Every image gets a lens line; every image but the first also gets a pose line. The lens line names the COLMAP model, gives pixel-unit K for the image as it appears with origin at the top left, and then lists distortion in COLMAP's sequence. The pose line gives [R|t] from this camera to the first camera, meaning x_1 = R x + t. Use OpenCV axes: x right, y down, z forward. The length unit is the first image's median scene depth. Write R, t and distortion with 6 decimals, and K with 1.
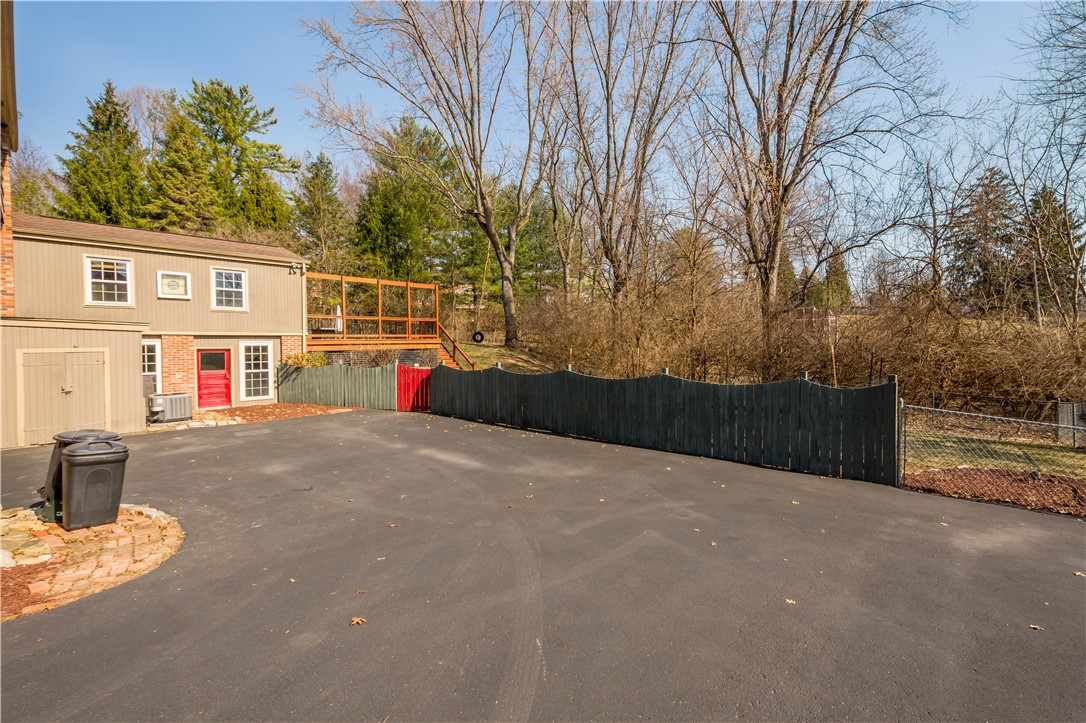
lens RADIAL K [[477.9, 0, 563.4], [0, 477.9, 346.8], [0, 0, 1]] dist [0.010894, -0.002961]
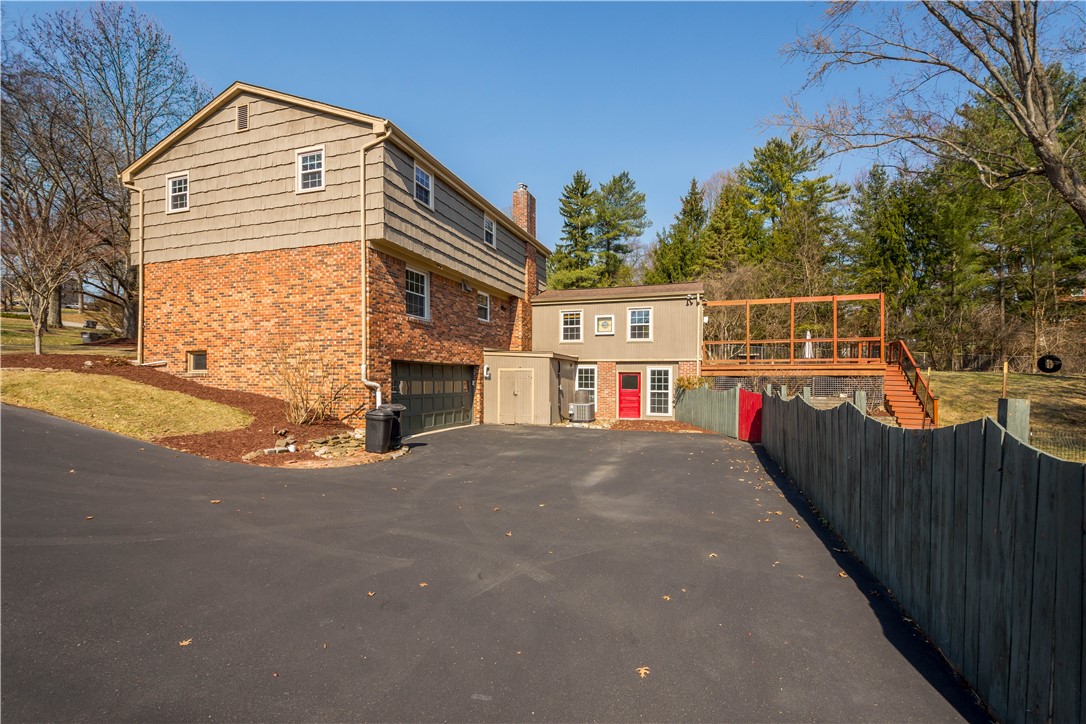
lens RADIAL K [[477.9, 0, 544.4], [0, 477.9, 377.7], [0, 0, 1]] dist [0.010894, -0.002961]
pose [[0.389970, 0.007416, -0.920798, 0.342639], [-0.016942, 0.999856, 0.000877, 0.021120], [0.920672, 0.015258, 0.390040, 0.294557]]
